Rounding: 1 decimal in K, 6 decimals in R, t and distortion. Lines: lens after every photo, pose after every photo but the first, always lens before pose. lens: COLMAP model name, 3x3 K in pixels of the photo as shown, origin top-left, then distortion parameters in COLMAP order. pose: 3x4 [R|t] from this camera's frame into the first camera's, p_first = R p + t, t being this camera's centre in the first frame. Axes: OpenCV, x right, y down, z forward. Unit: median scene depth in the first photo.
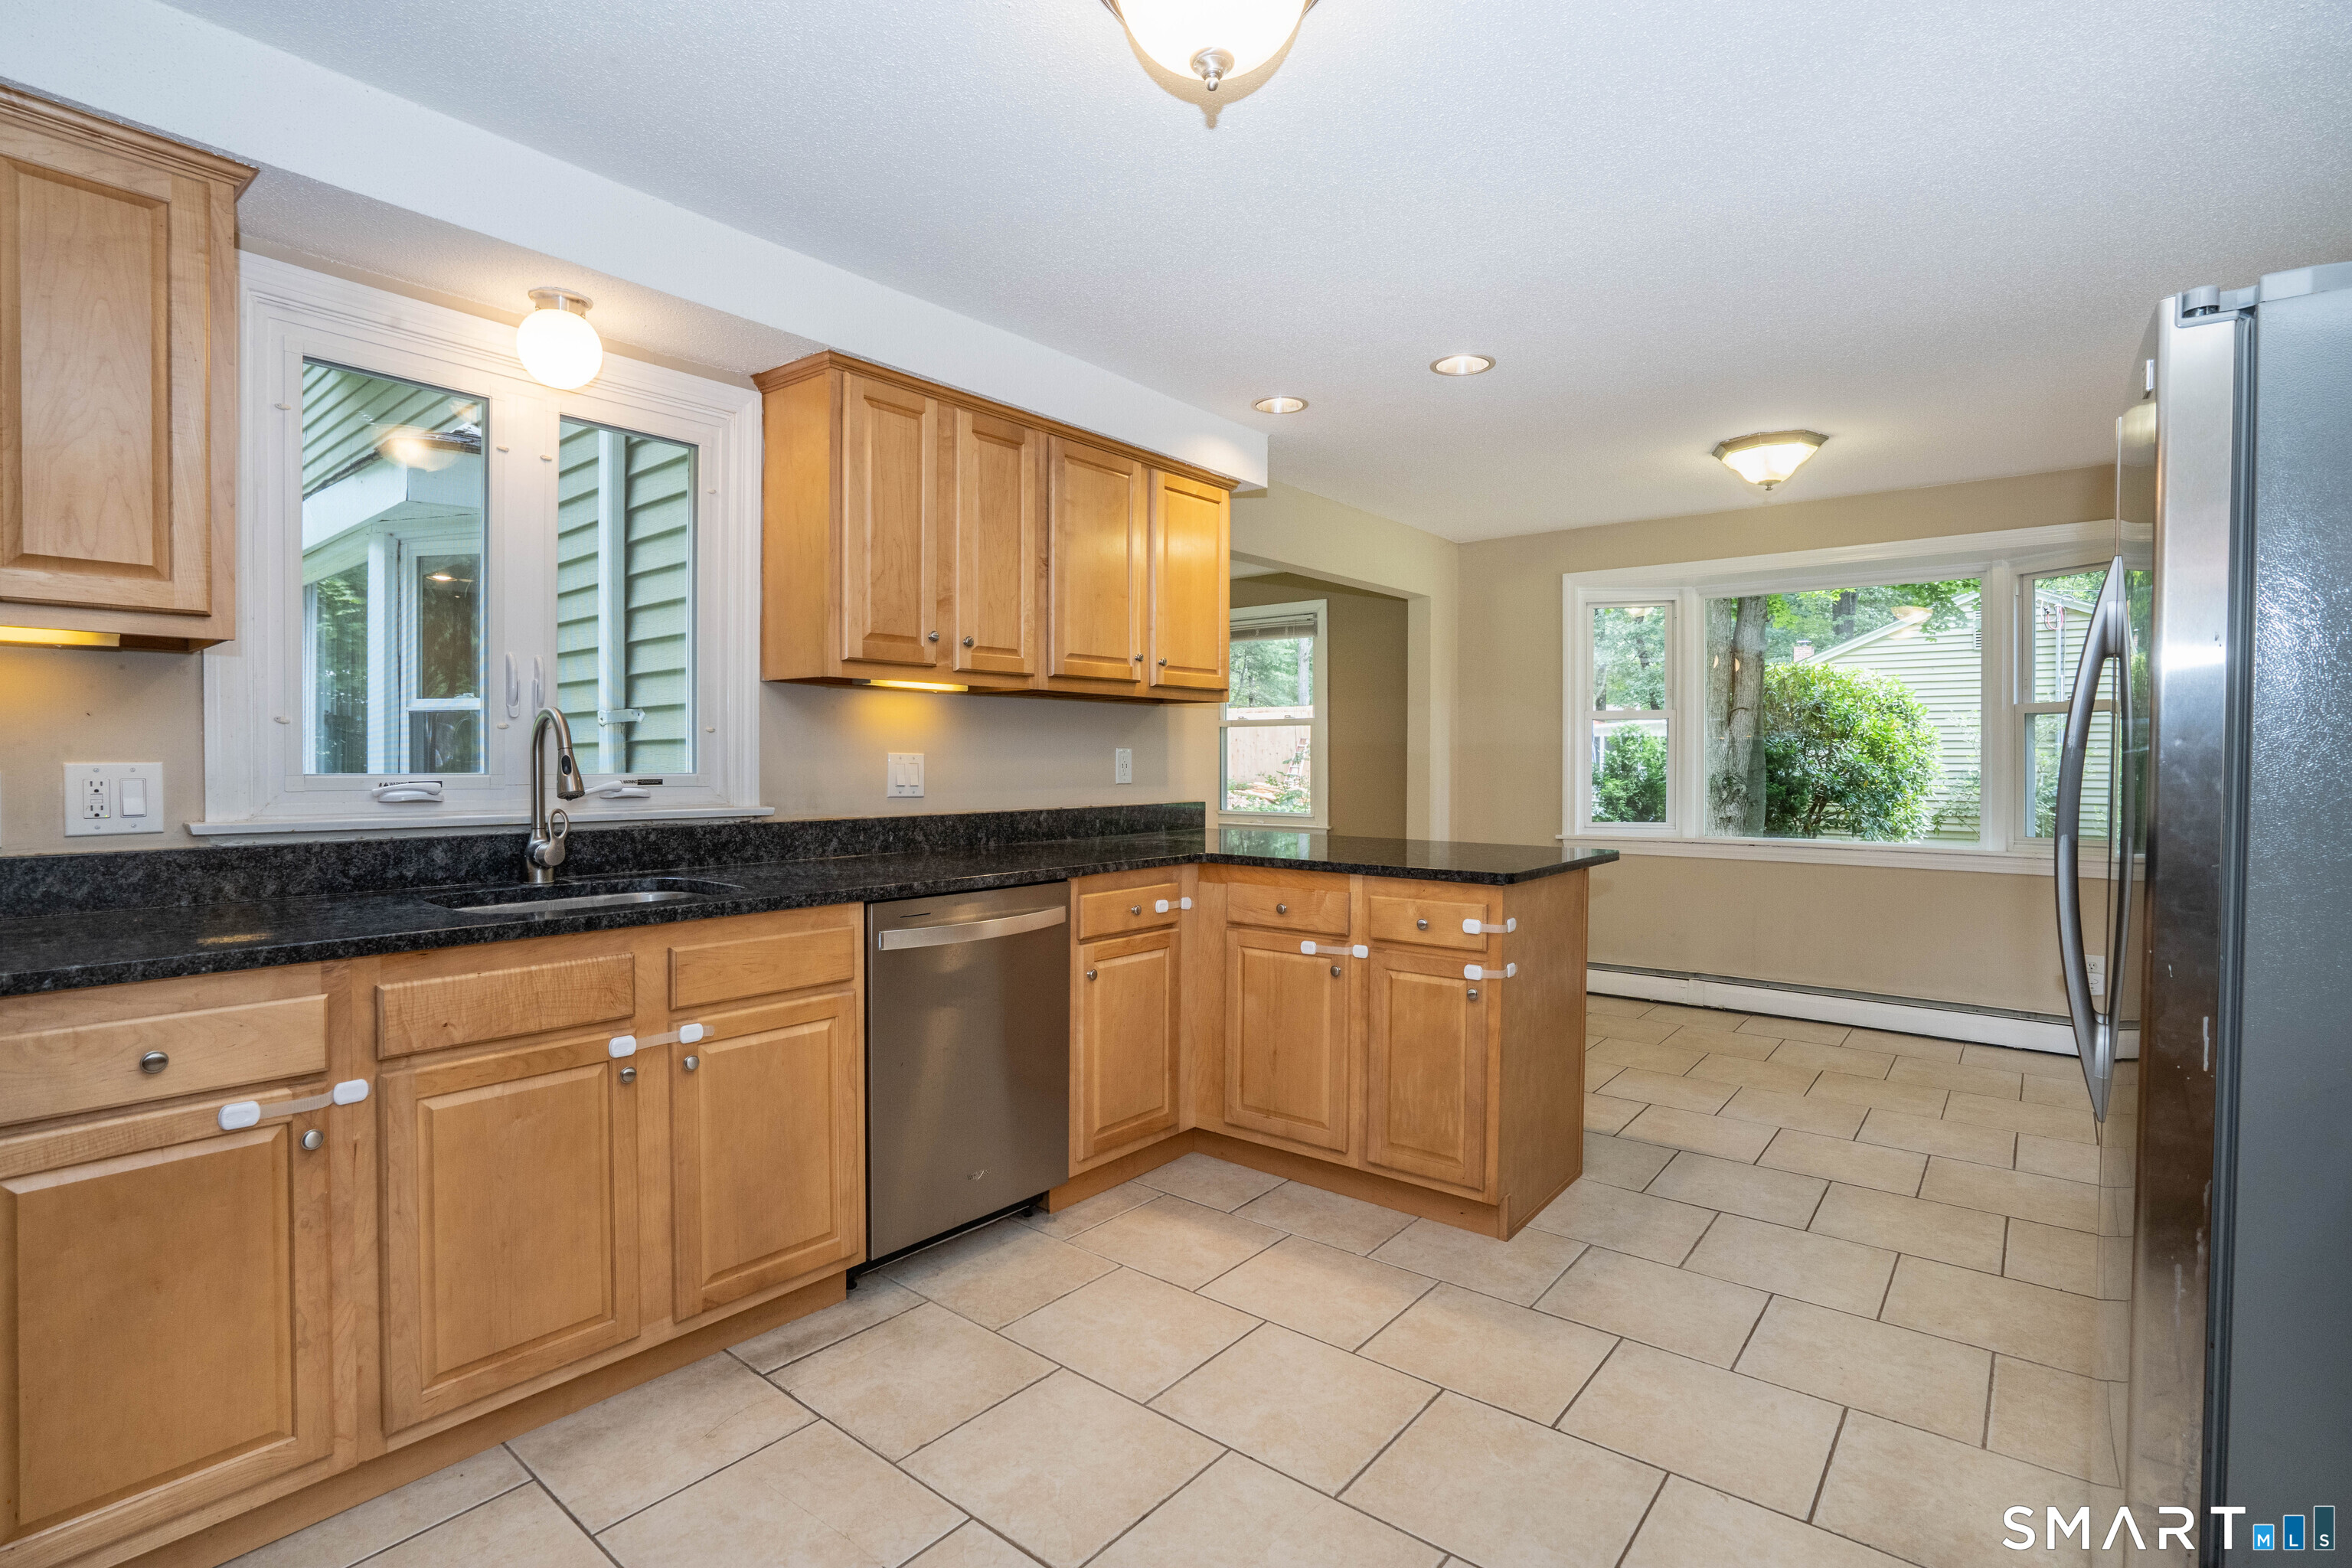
lens RADIAL K [[1067.3, 0, 1183.7], [0, 1067.3, 770.2], [0, 0, 1]] dist [-0.046916, 0.006149]
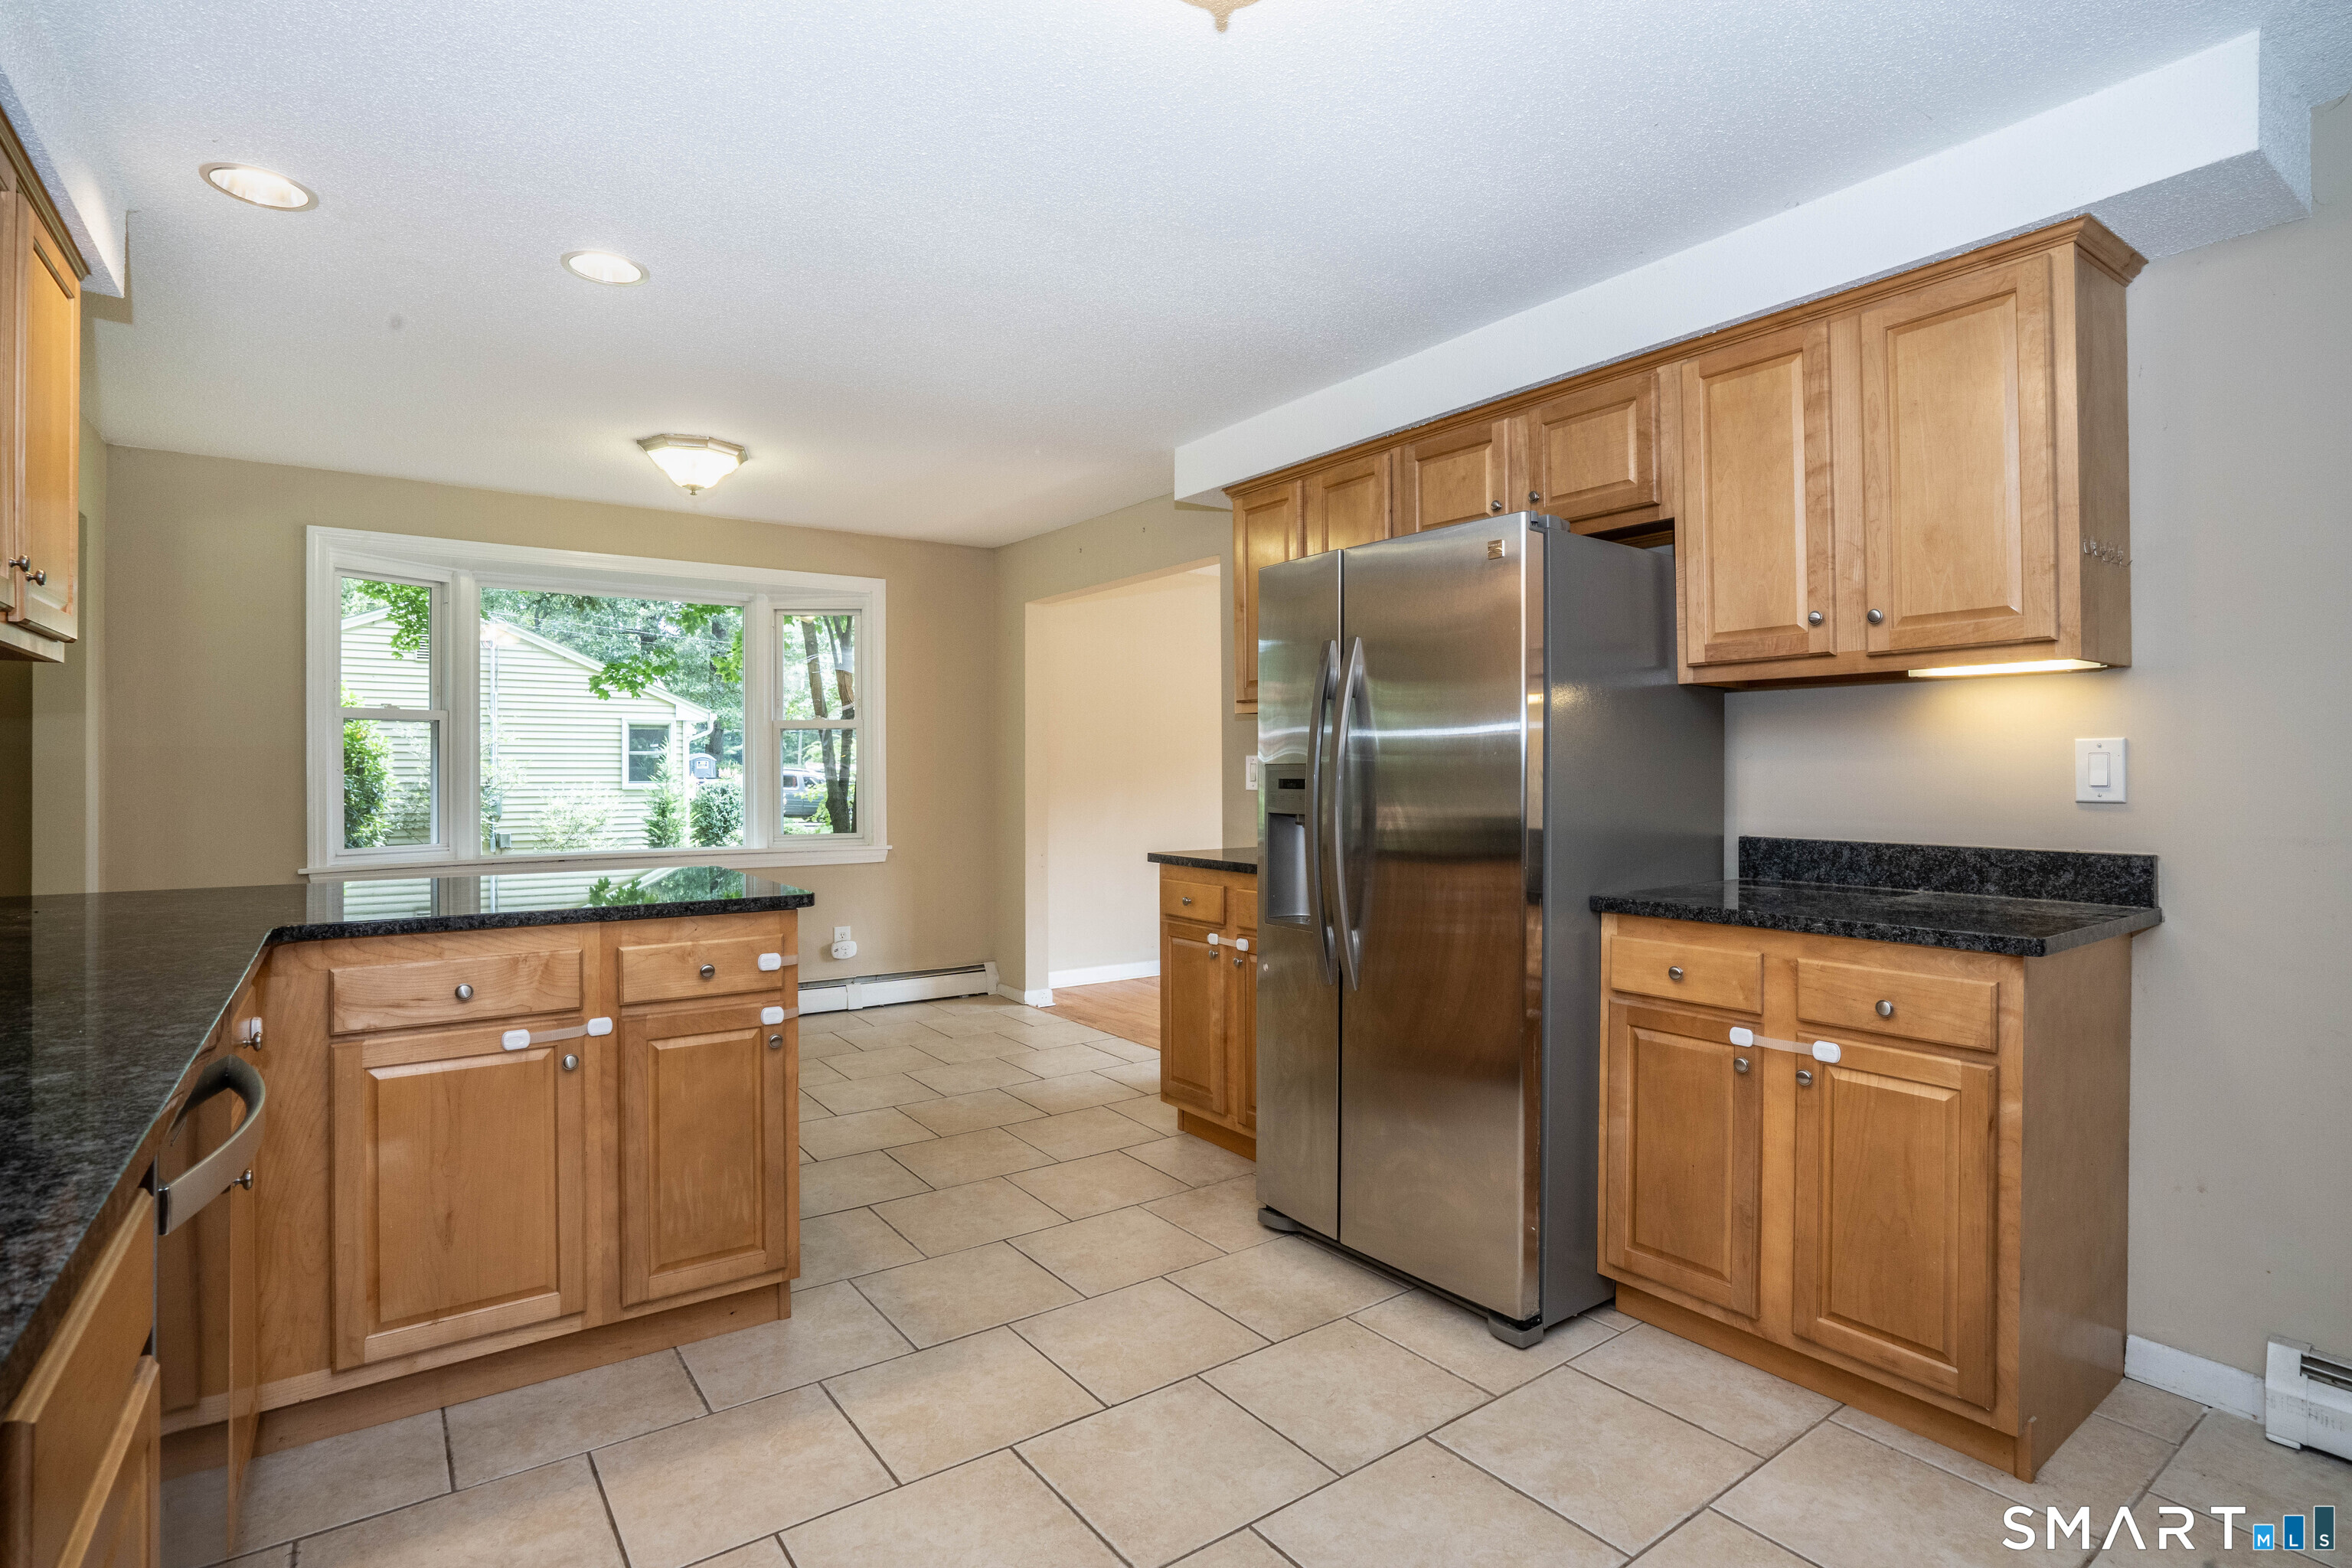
lens RADIAL K [[1126.6, 0, 1125.3], [0, 1126.6, 762.3], [0, 0, 1]] dist [-0.047007, 0.003112]
pose [[0.290308, 0.005526, 0.956917, -0.457999], [0.012356, 0.999878, -0.009523, 0.000767], [-0.956854, 0.014588, 0.290204, 0.430057]]
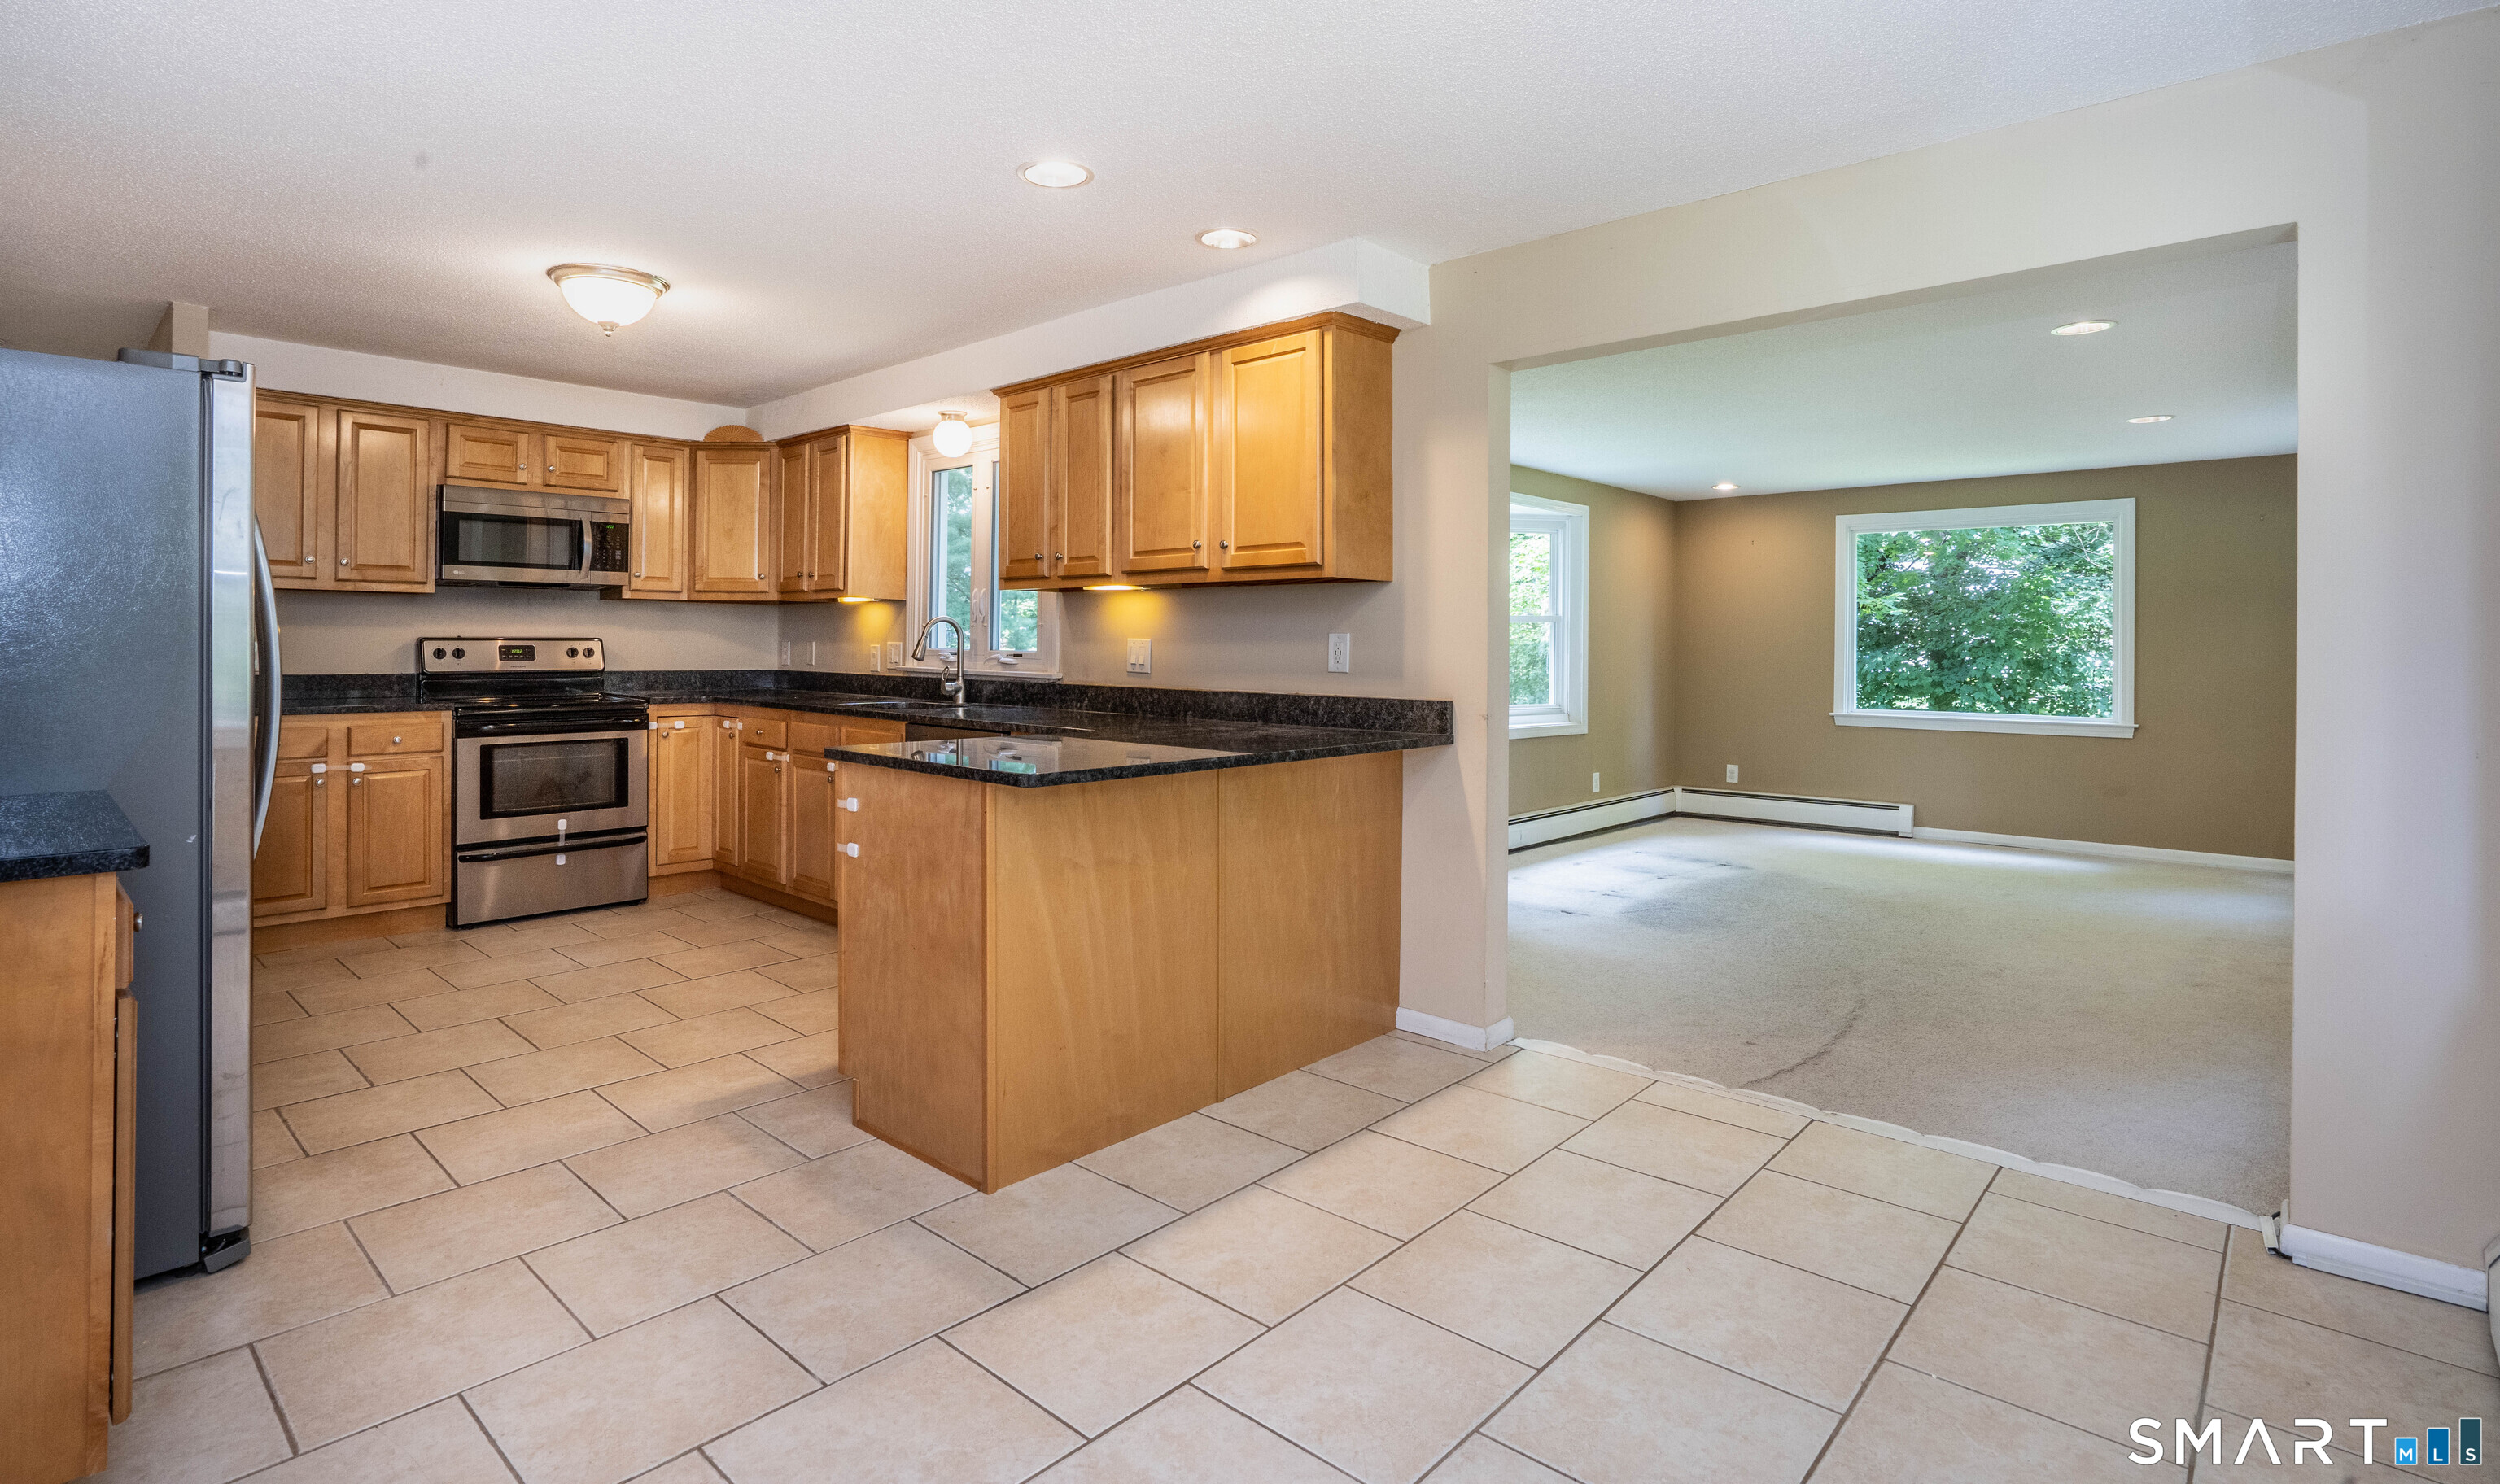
lens RADIAL K [[1192.8, 0, 1268.9], [0, 1192.8, 647.3], [0, 0, 1]] dist [-0.034344, -0.000288]
pose [[-0.025753, -0.001828, -0.999667, 1.309997], [-0.021932, 0.999759, -0.001264, -0.008727], [0.999428, 0.021893, -0.025787, 1.310243]]
